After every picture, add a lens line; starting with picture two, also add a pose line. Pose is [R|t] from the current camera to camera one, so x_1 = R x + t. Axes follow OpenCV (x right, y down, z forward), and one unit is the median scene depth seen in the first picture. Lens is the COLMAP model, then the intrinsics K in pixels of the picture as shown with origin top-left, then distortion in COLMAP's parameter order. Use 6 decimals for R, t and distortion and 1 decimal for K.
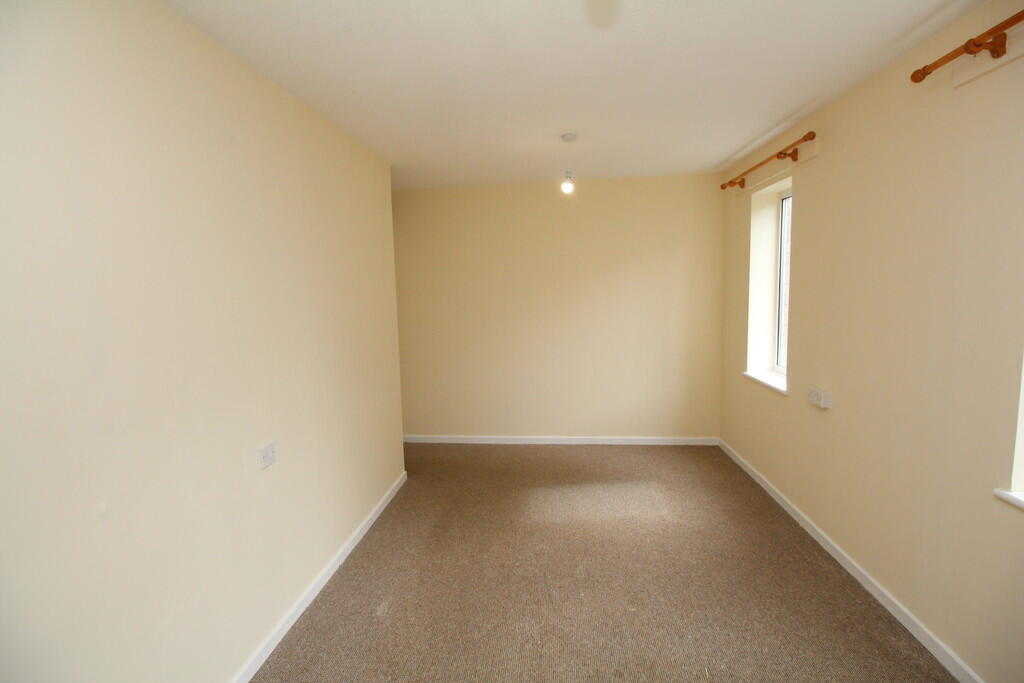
lens RADIAL K [[473.9, 0, 505.8], [0, 473.9, 330.9], [0, 0, 1]] dist [0.001288, -0.012006]
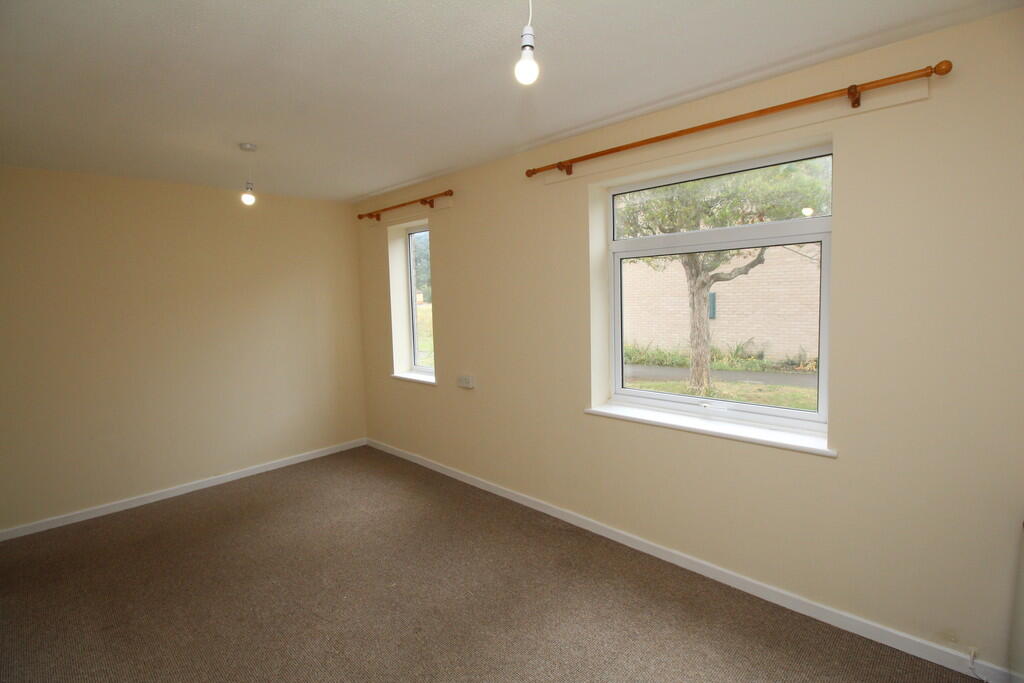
lens RADIAL K [[473.9, 0, 505.8], [0, 473.9, 330.9], [0, 0, 1]] dist [0.001288, -0.012006]
pose [[0.625512, -0.053253, 0.778395, -0.299684], [0.086595, 0.996243, -0.001431, 0.004981], [-0.775394, 0.068300, 0.627774, 0.026695]]
